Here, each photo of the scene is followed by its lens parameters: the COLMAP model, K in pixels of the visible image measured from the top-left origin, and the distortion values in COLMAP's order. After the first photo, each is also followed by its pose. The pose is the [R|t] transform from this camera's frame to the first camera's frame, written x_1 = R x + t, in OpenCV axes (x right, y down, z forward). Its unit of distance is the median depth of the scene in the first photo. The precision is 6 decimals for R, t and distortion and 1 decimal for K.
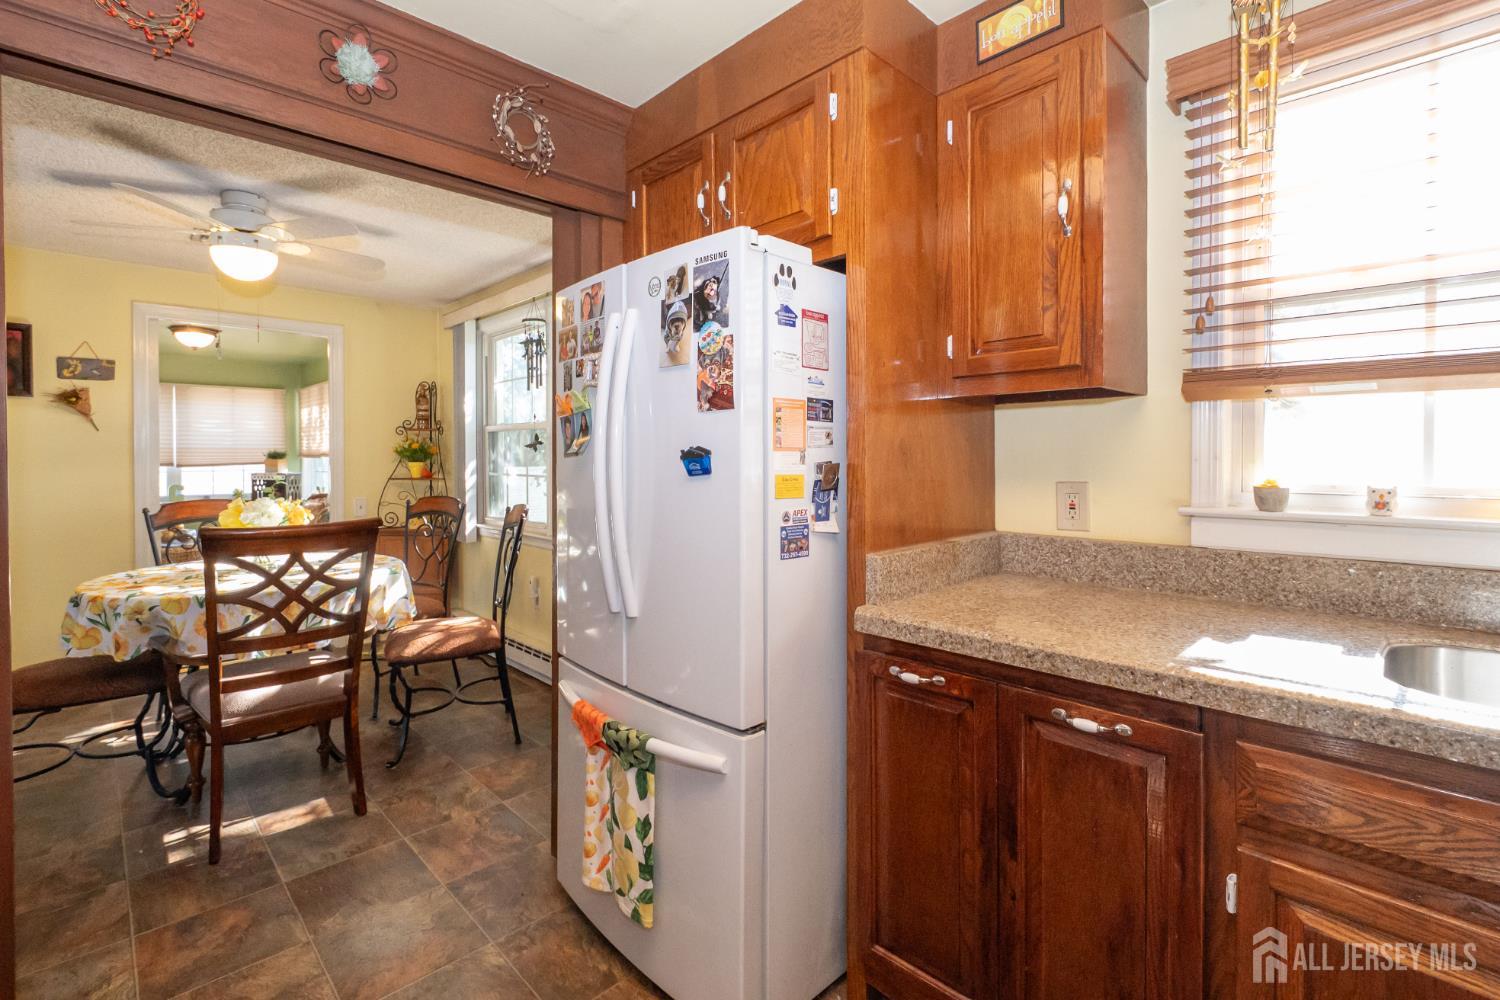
lens RADIAL K [[670.1, 0, 744.9], [0, 670.1, 467.0], [0, 0, 1]] dist [0.005288, -0.003094]
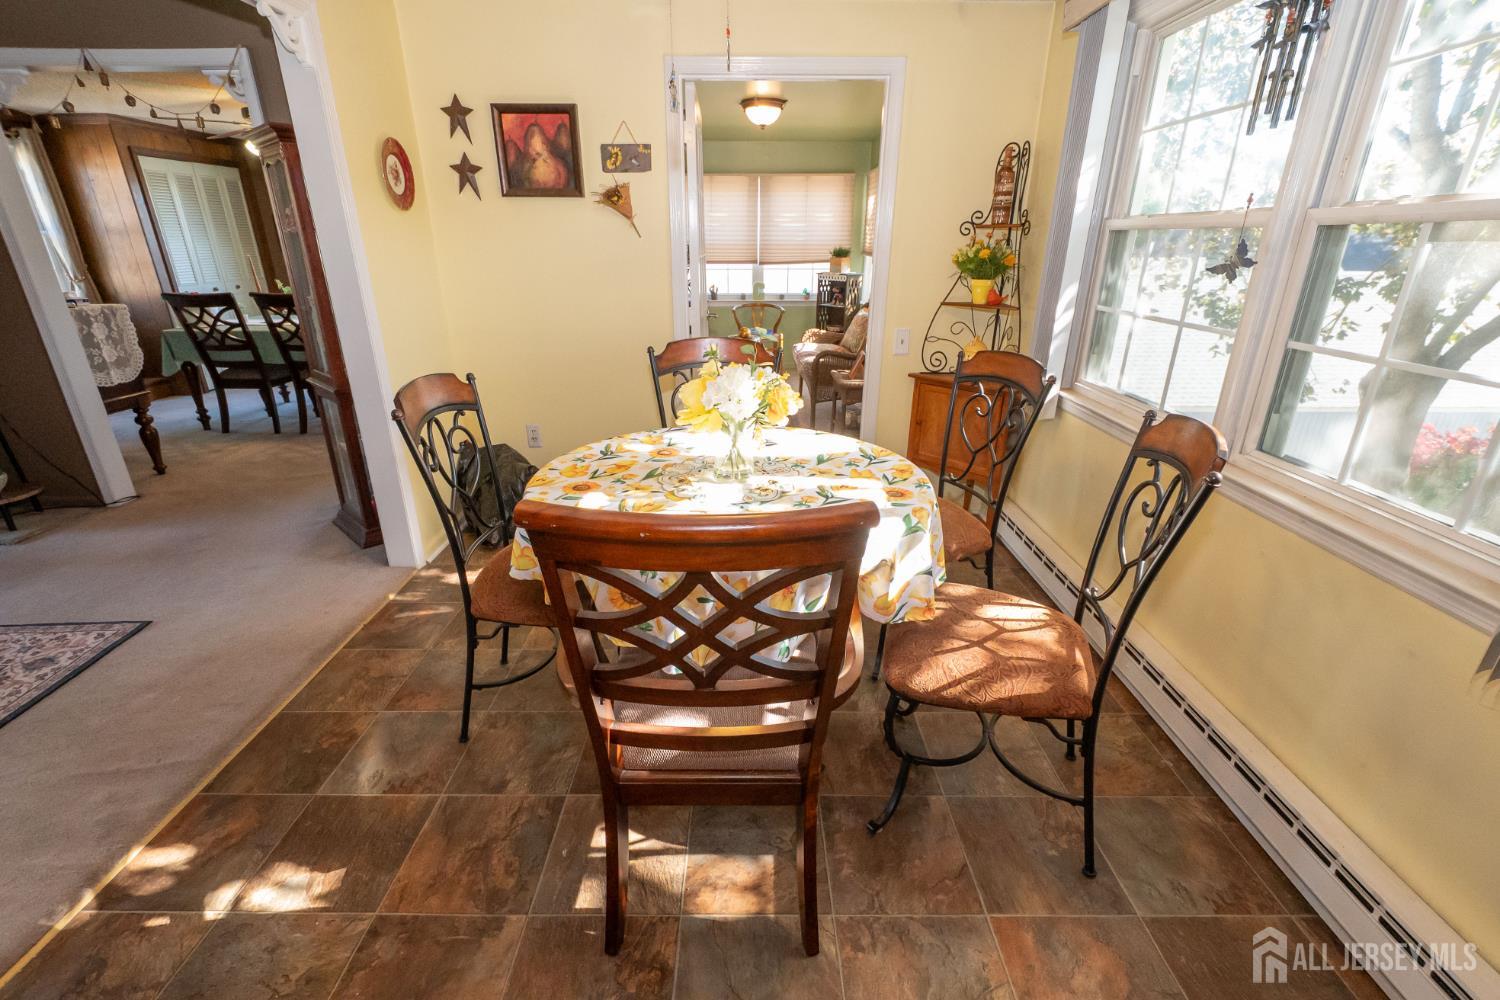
lens RADIAL K [[670.1, 0, 742.1], [0, 670.1, 501.5], [0, 0, 1]] dist [0.005288, -0.003094]
pose [[0.711168, 0.256319, -0.654631, -0.213973], [-0.014558, 0.936335, 0.350805, -0.039404], [0.702872, -0.239951, 0.669623, 0.427923]]
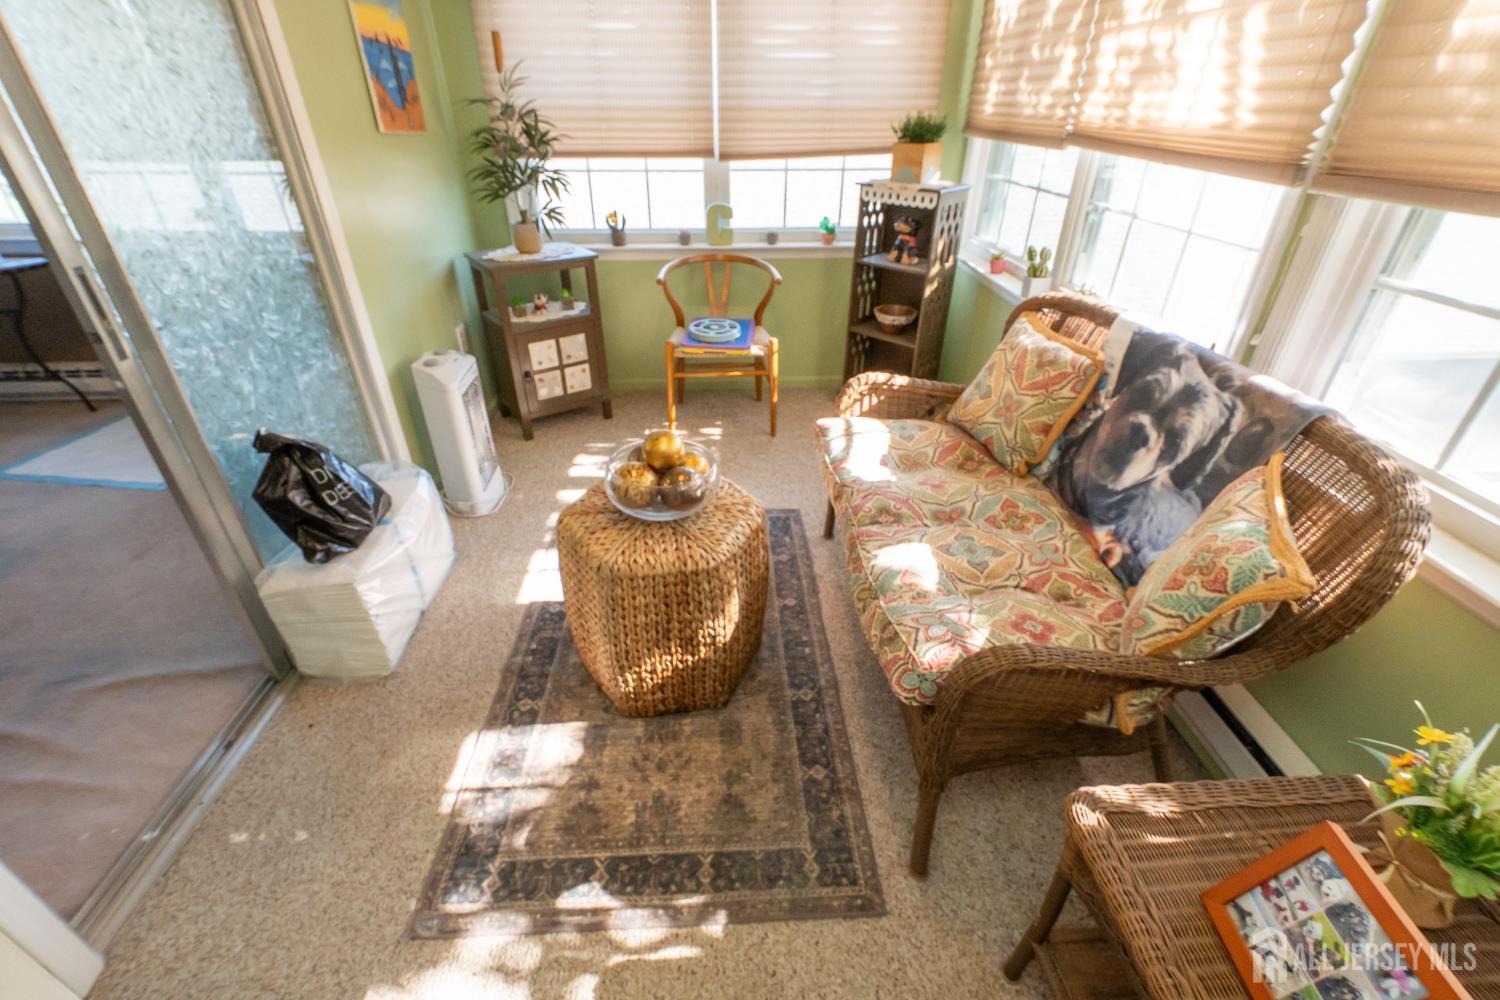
lens RADIAL K [[670.1, 0, 743.8], [0, 670.1, 510.0], [0, 0, 1]] dist [0.005288, -0.003094]
pose [[0.741125, 0.353760, -0.570603, -1.026892], [-0.009630, 0.855426, 0.517835, -0.061457], [0.671298, -0.378286, 0.637384, 1.310582]]
